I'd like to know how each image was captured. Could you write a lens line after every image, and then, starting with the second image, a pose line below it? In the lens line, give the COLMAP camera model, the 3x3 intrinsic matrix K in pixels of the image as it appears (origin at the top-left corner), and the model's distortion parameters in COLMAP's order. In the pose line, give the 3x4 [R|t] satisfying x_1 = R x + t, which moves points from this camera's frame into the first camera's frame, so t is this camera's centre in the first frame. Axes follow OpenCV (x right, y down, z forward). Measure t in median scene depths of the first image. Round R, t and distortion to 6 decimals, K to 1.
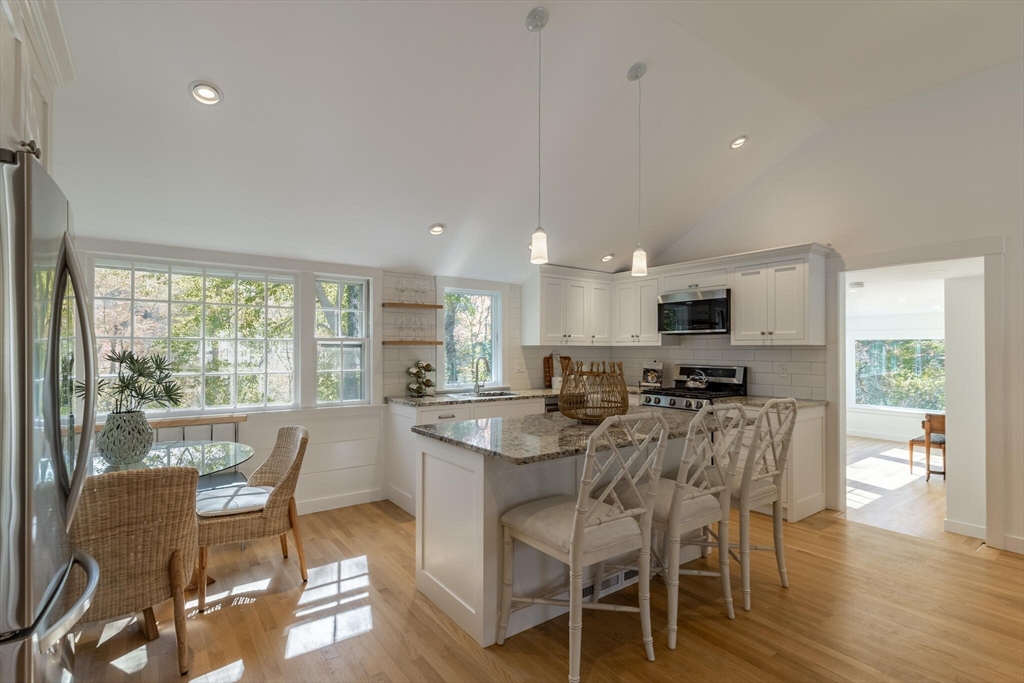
lens RADIAL K [[495.0, 0, 511.5], [0, 495.0, 343.2], [0, 0, 1]] dist [0.011344, 0.000340]
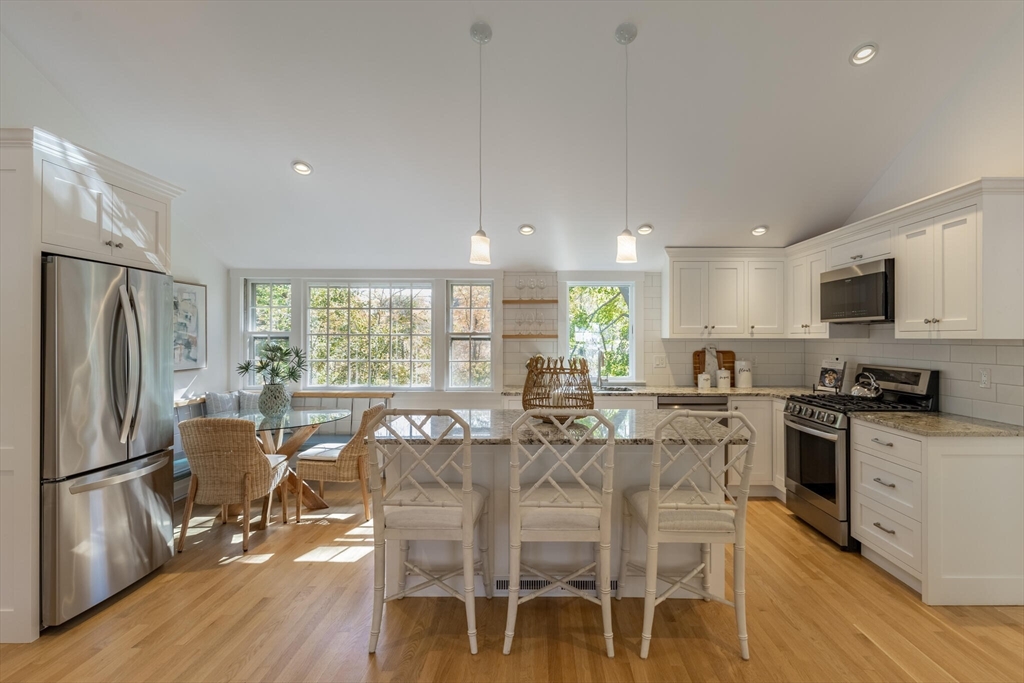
lens RADIAL K [[518.9, 0, 537.6], [0, 518.9, 335.5], [0, 0, 1]] dist [0.005377, -0.000427]
pose [[0.803766, -0.003373, -0.594936, 0.468408], [0.007589, 0.999961, 0.004583, -0.007386], [0.594897, -0.008199, 0.803760, 0.105642]]
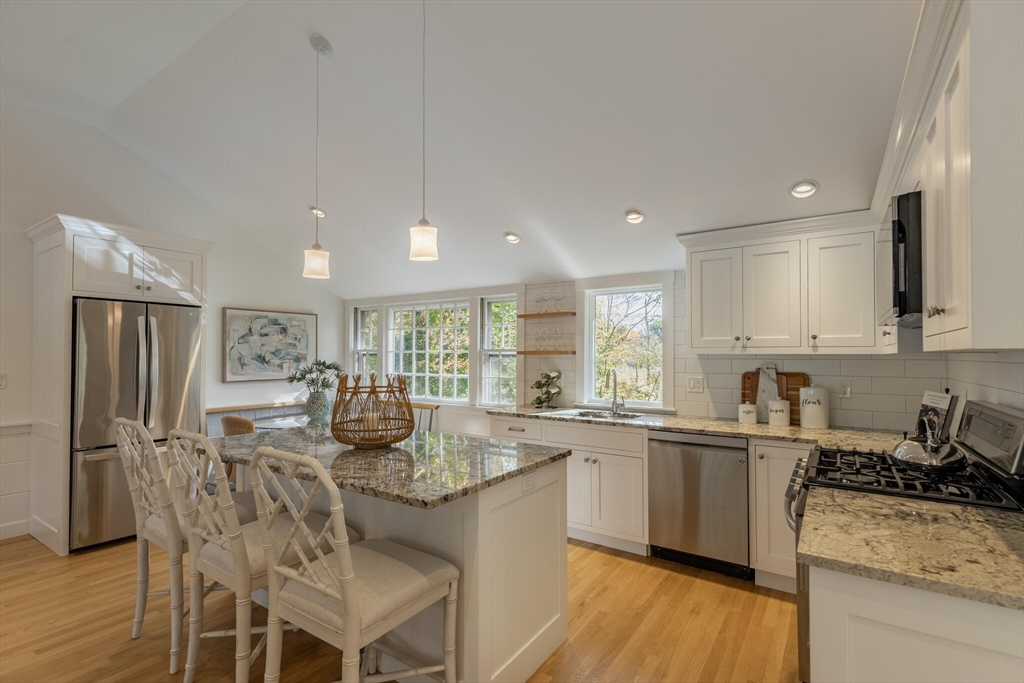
lens RADIAL K [[470.9, 0, 516.6], [0, 470.9, 344.7], [0, 0, 1]] dist [0.007194, -0.000794]
pose [[0.335160, -0.023163, -0.941876, 0.650742], [0.010942, 0.999726, -0.020691, 0.002515], [0.942098, -0.003371, 0.335322, 0.614120]]
